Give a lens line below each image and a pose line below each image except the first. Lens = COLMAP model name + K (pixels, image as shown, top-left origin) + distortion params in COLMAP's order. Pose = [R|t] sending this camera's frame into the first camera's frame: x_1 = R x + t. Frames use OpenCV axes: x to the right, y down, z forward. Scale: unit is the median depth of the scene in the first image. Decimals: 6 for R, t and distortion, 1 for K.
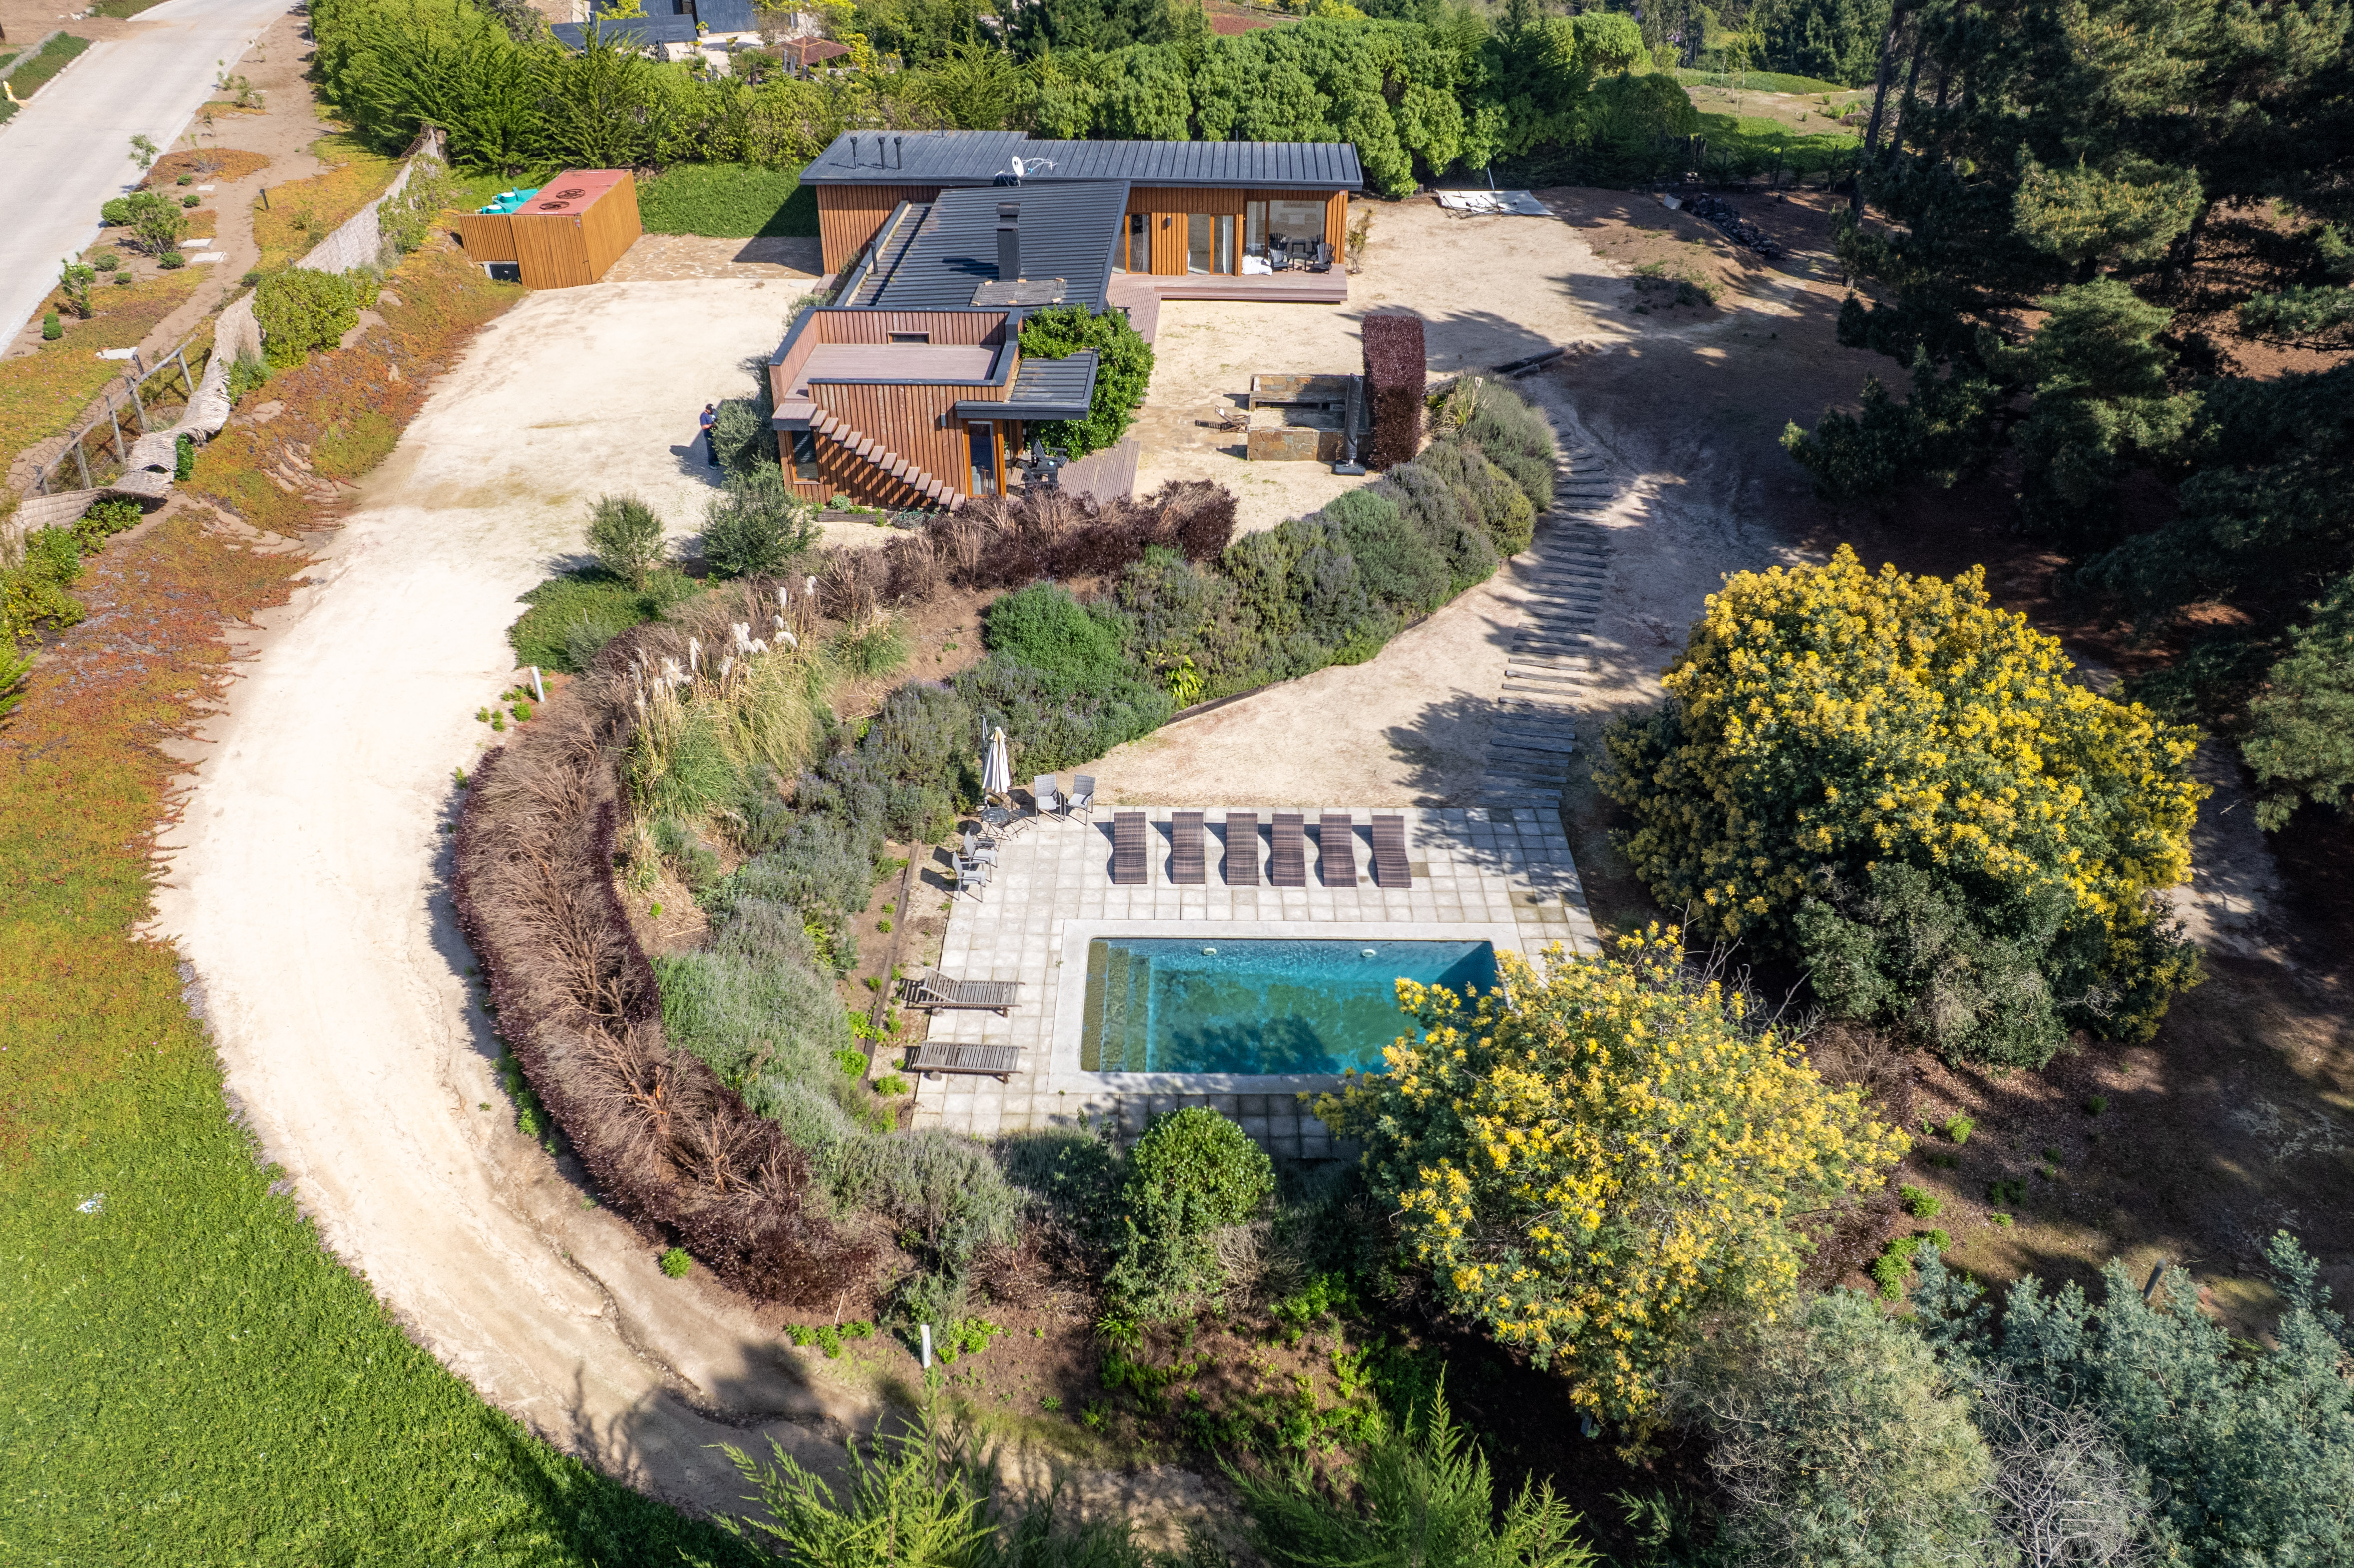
lens RADIAL K [[1569.8, 0, 1186.9], [0, 1569.8, 794.6], [0, 0, 1]] dist [-0.031994, 0.031054]
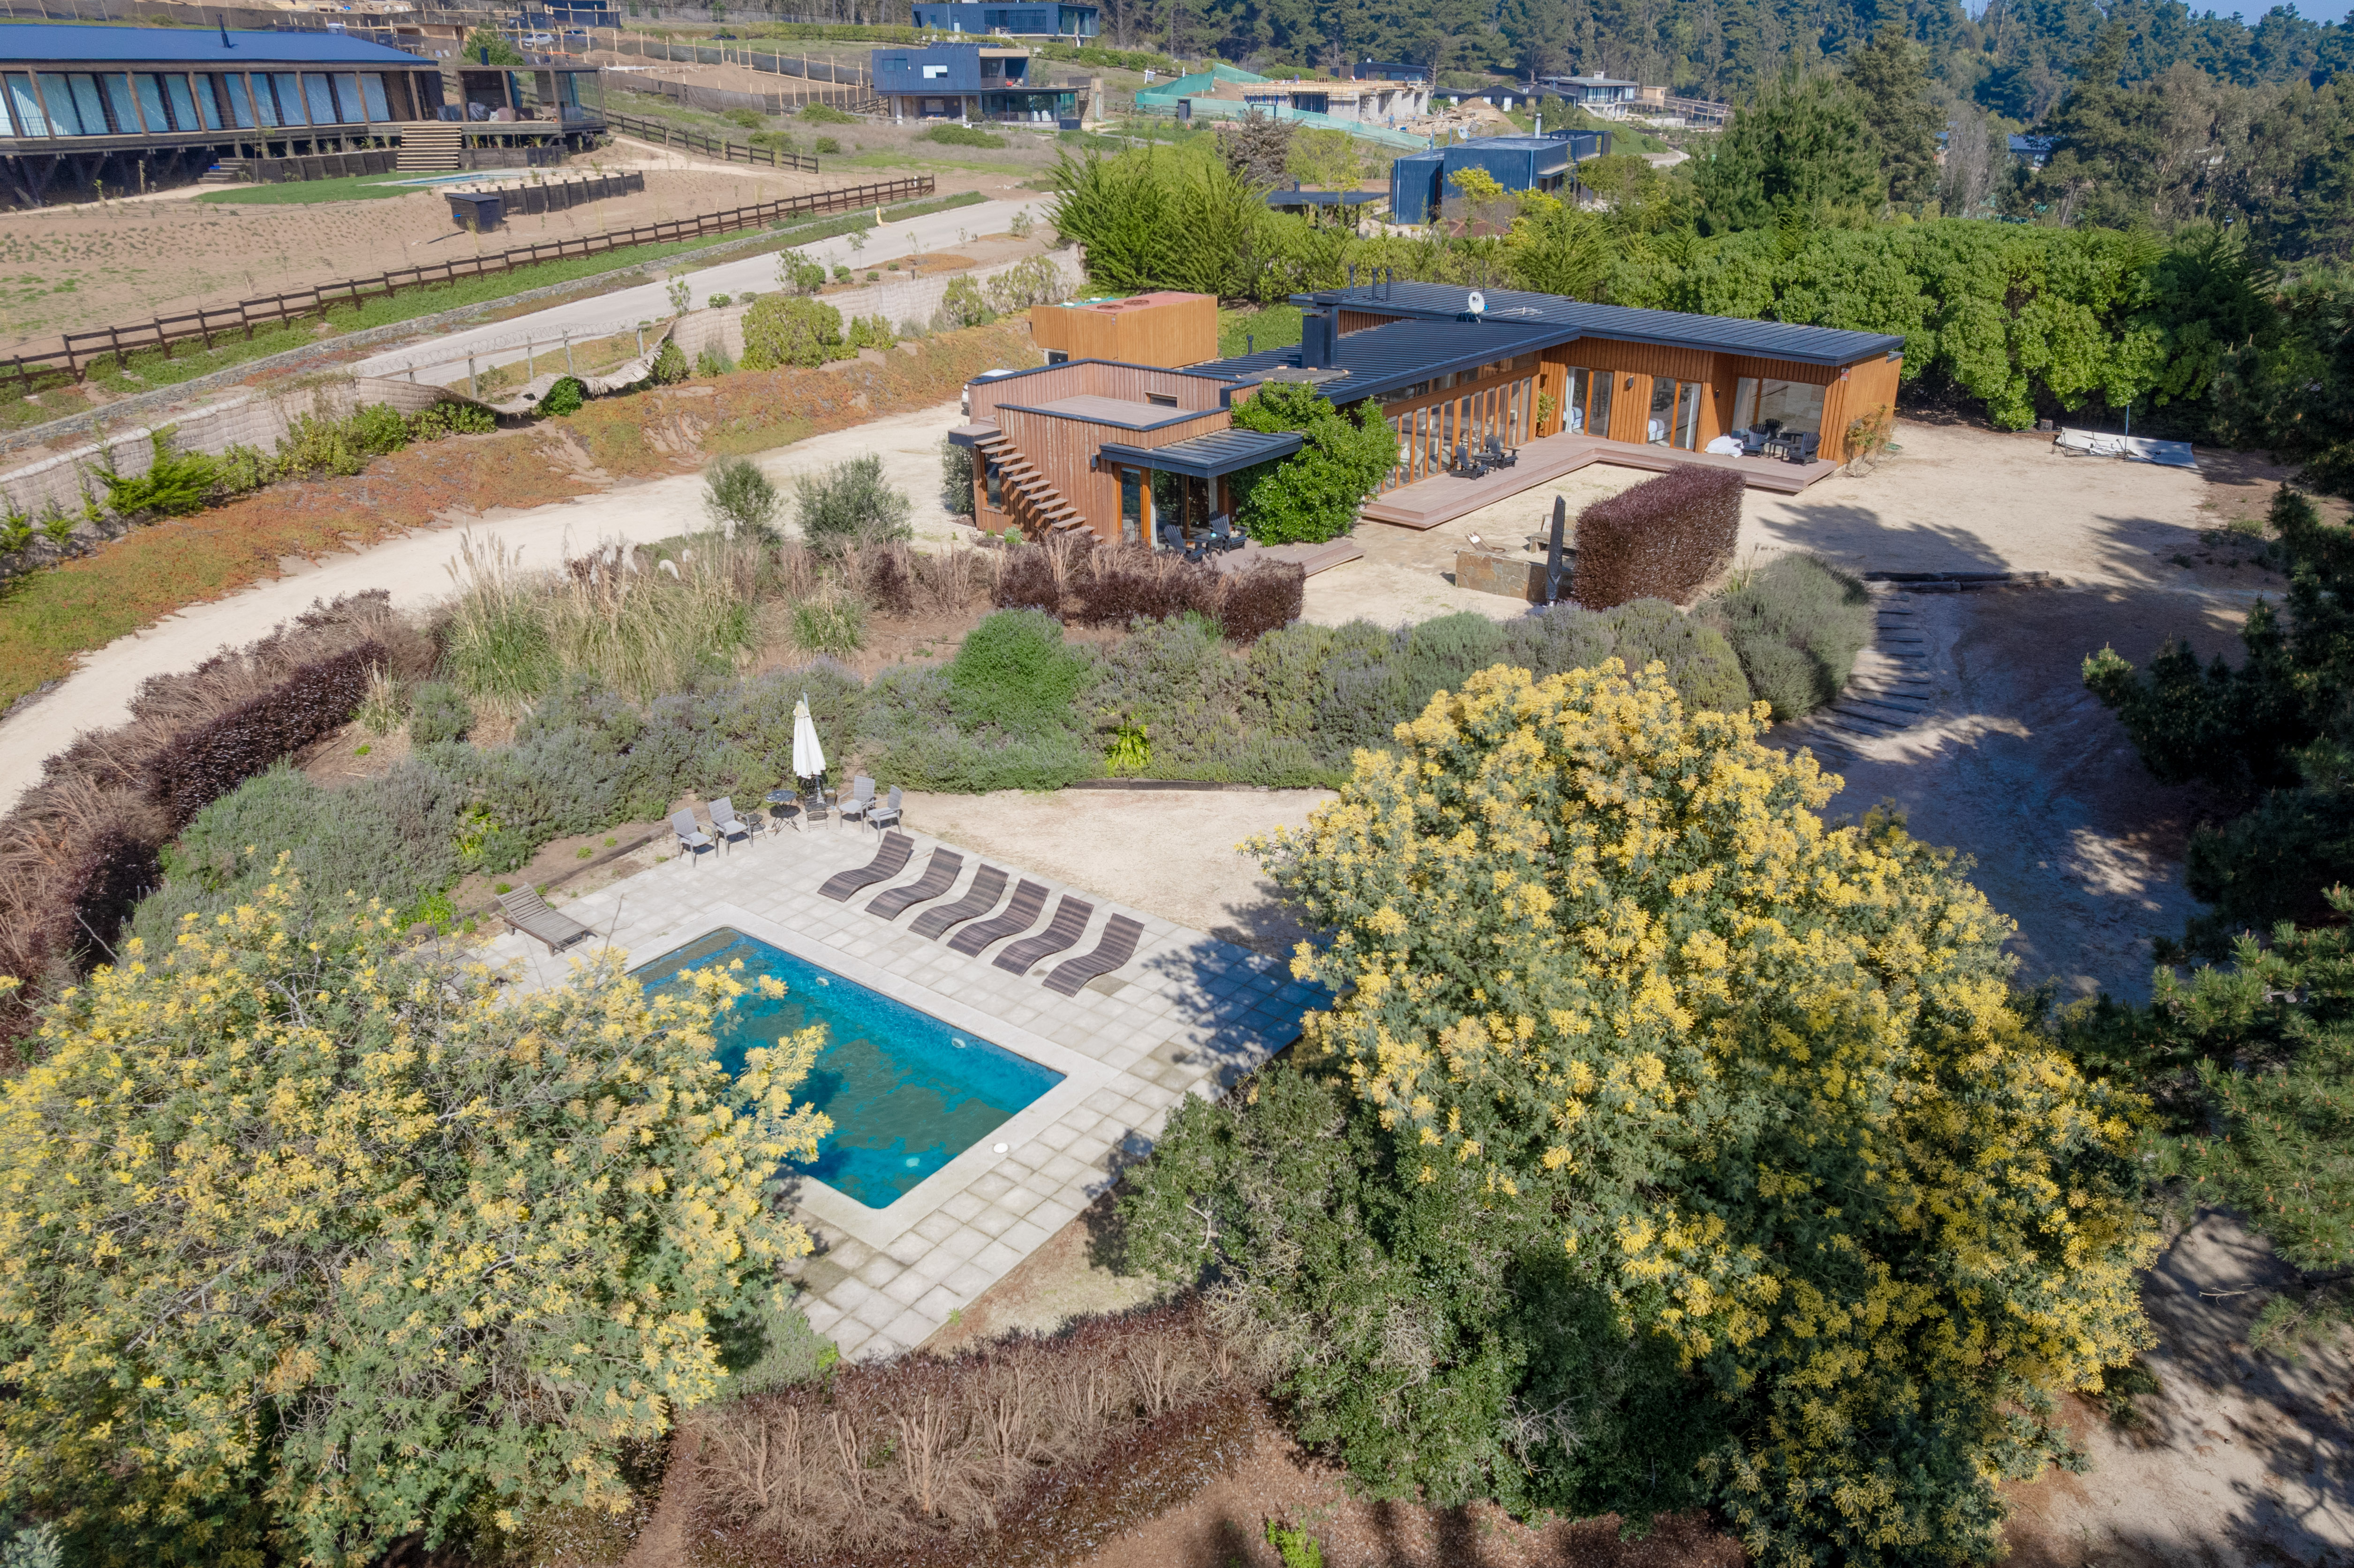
lens RADIAL K [[1569.7, 0, 1189.5], [0, 1569.7, 785.3], [0, 0, 1]] dist [-0.031994, 0.031054]
pose [[0.844958, 0.246750, -0.474511, 0.223230], [-0.319263, 0.944503, -0.077360, 0.000921], [0.429089, 0.216860, 0.876843, 0.137136]]
